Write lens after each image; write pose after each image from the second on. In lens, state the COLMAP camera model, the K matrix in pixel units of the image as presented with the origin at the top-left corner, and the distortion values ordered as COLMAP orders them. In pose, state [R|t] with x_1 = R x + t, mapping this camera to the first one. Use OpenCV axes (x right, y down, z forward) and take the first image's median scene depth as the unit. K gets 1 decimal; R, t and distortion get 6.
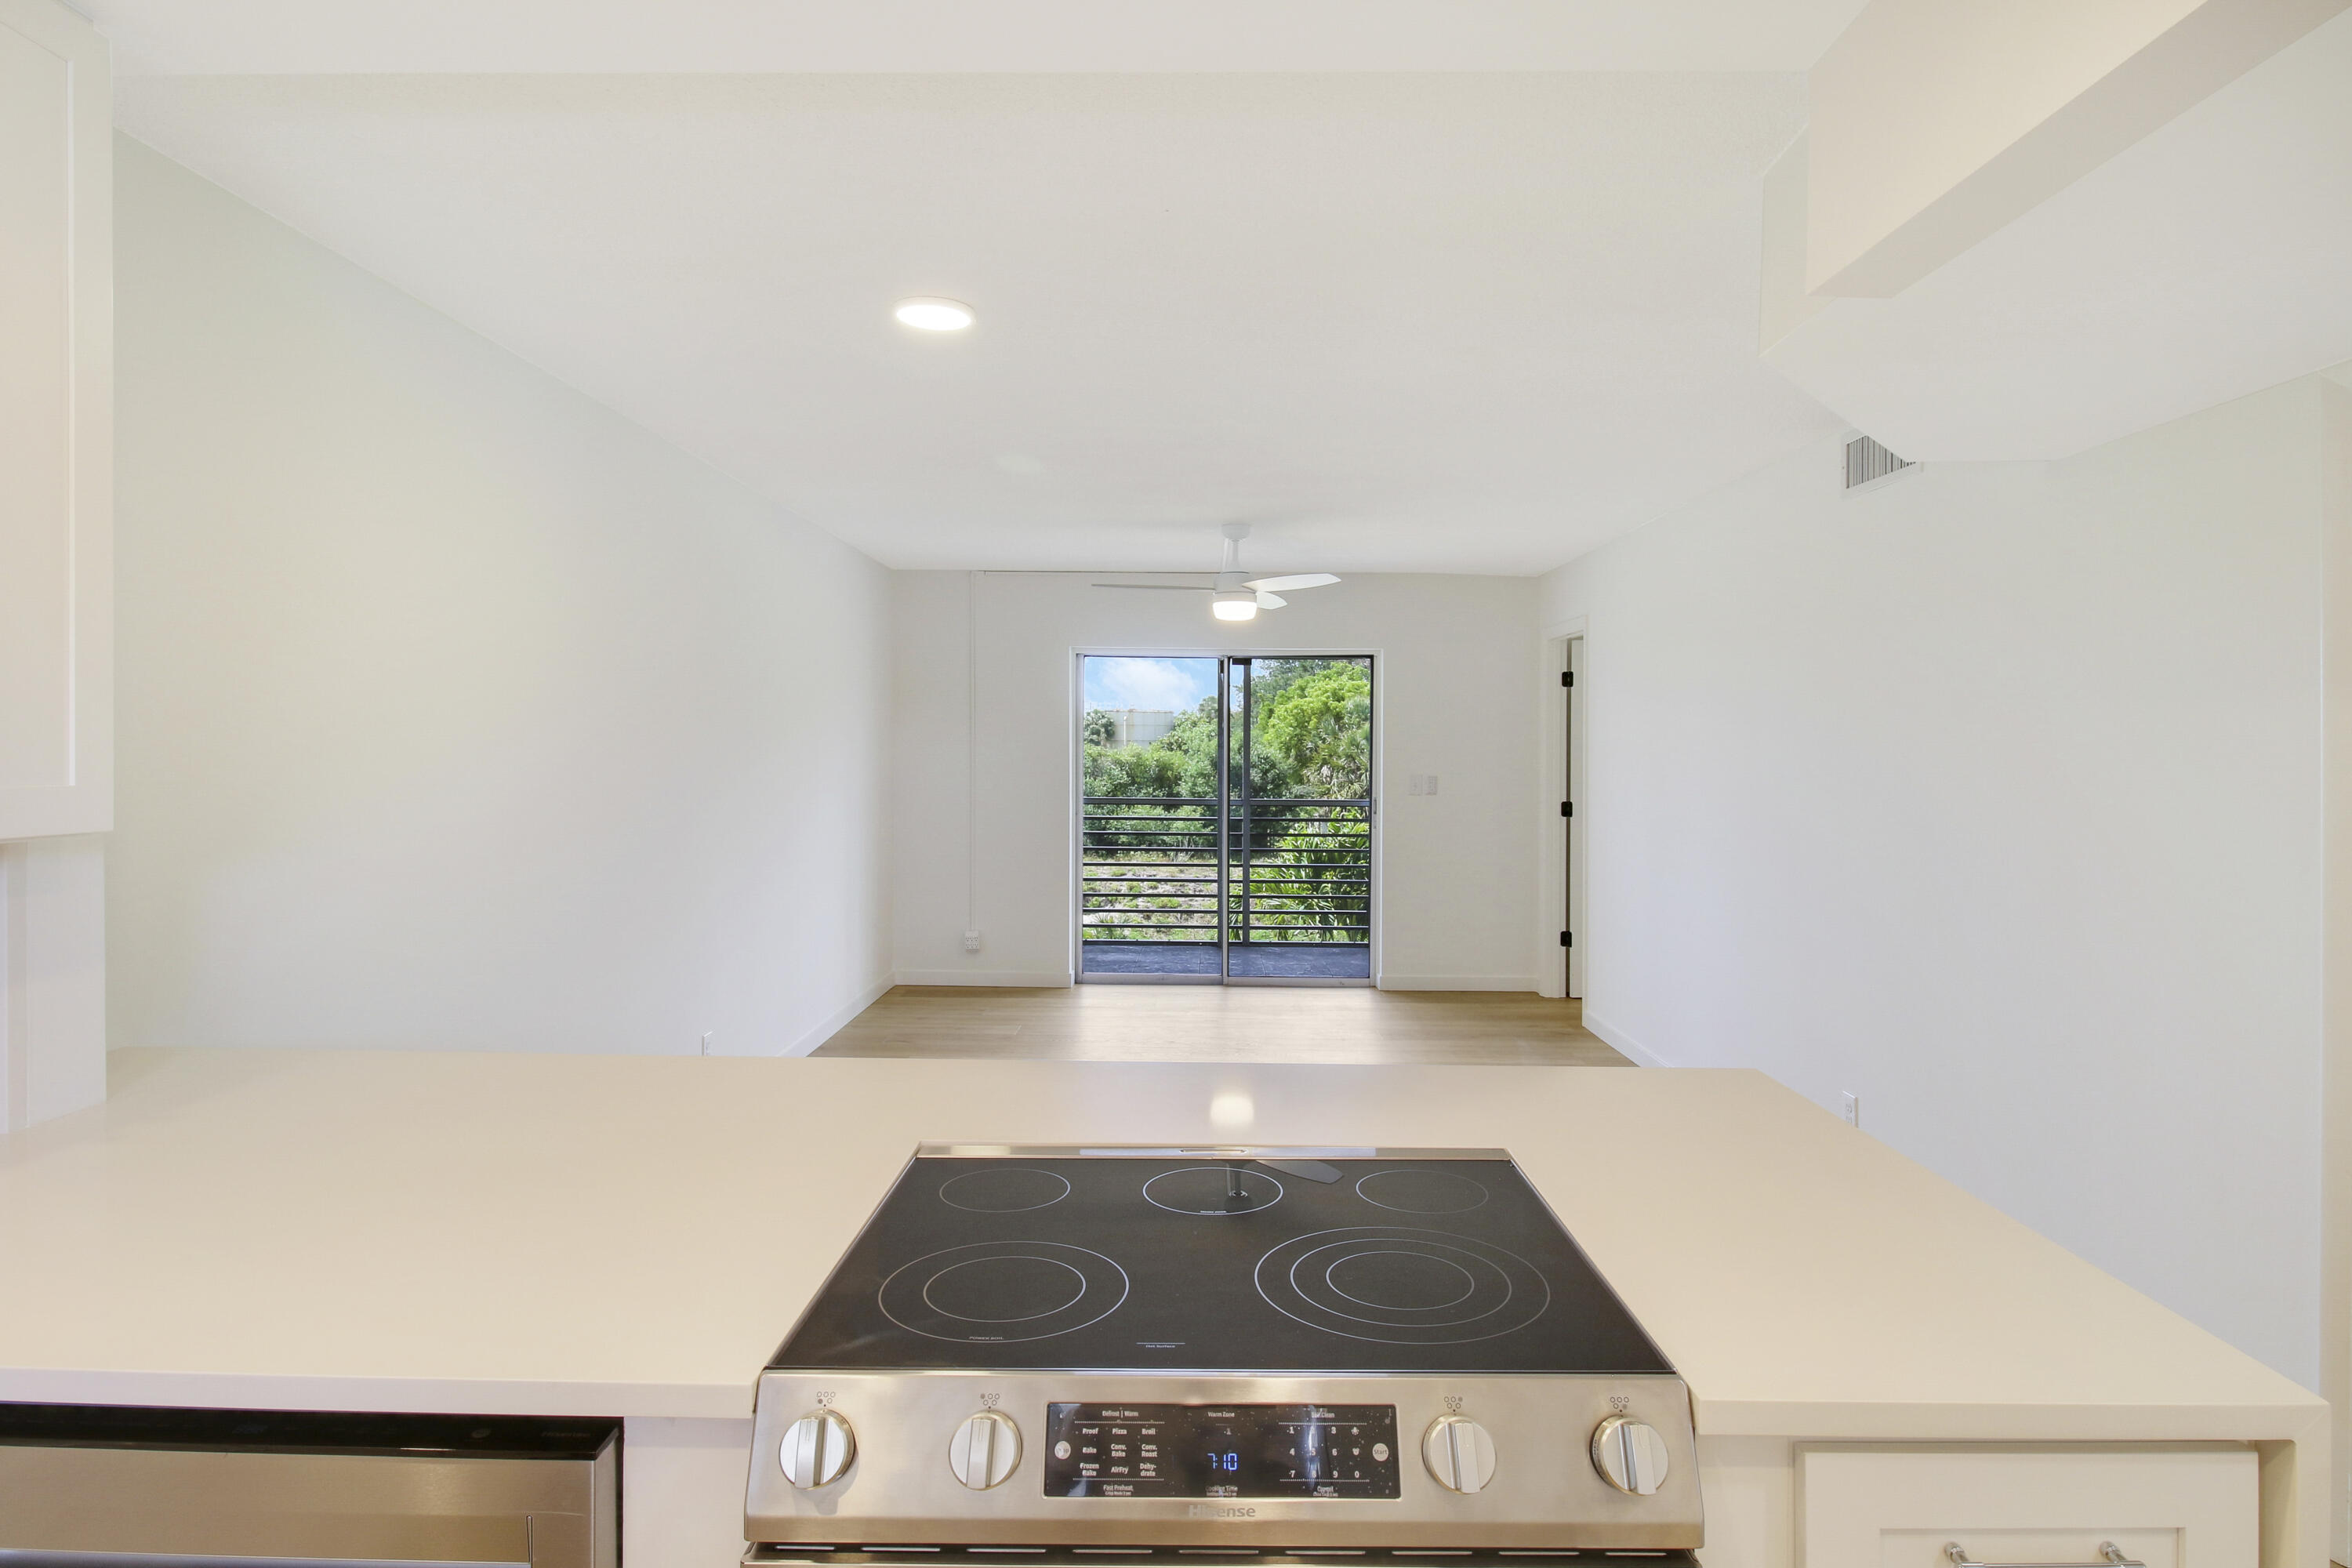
lens RADIAL K [[1343.8, 0, 1183.5], [0, 1343.8, 729.8], [0, 0, 1]] dist [0.002922, -0.023679]
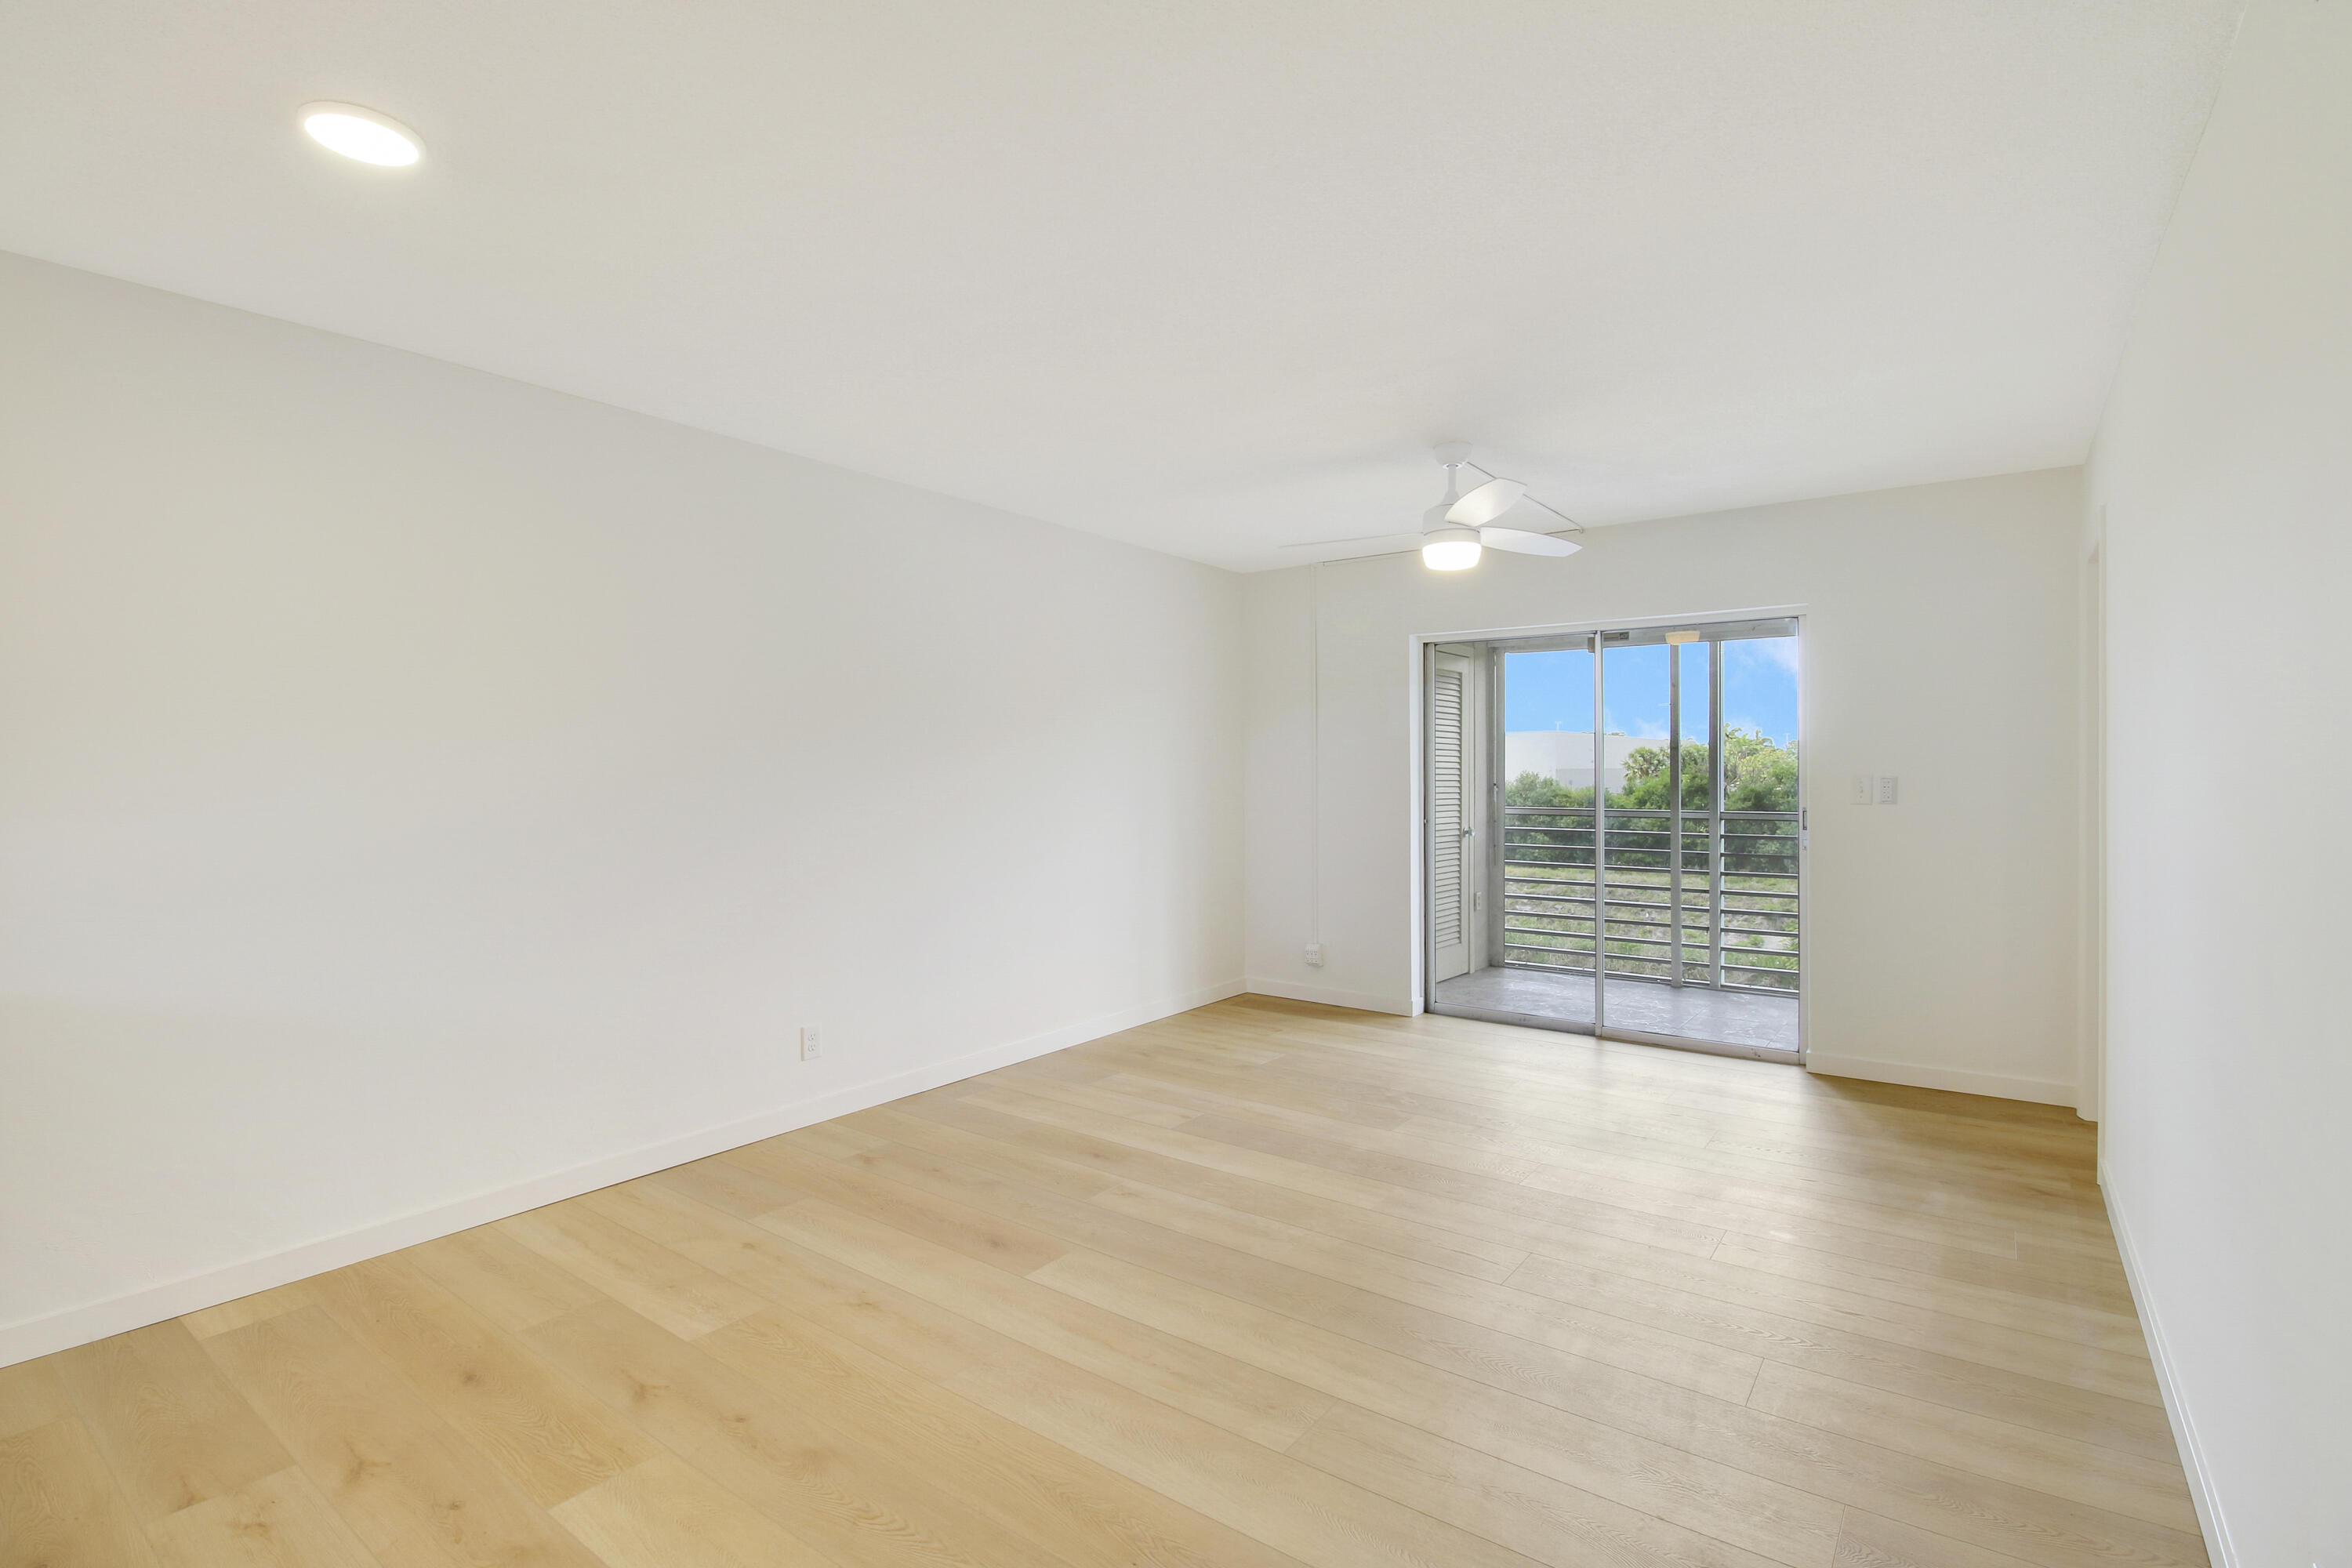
lens RADIAL K [[1106.6, 0, 1186.7], [0, 1106.6, 759.5], [0, 0, 1]] dist [0.001698, -0.011146]
pose [[0.814569, -0.013860, -0.579901, 0.192611], [0.013909, 0.999894, -0.004360, 0.019205], [0.579899, -0.004515, 0.814676, 0.273095]]
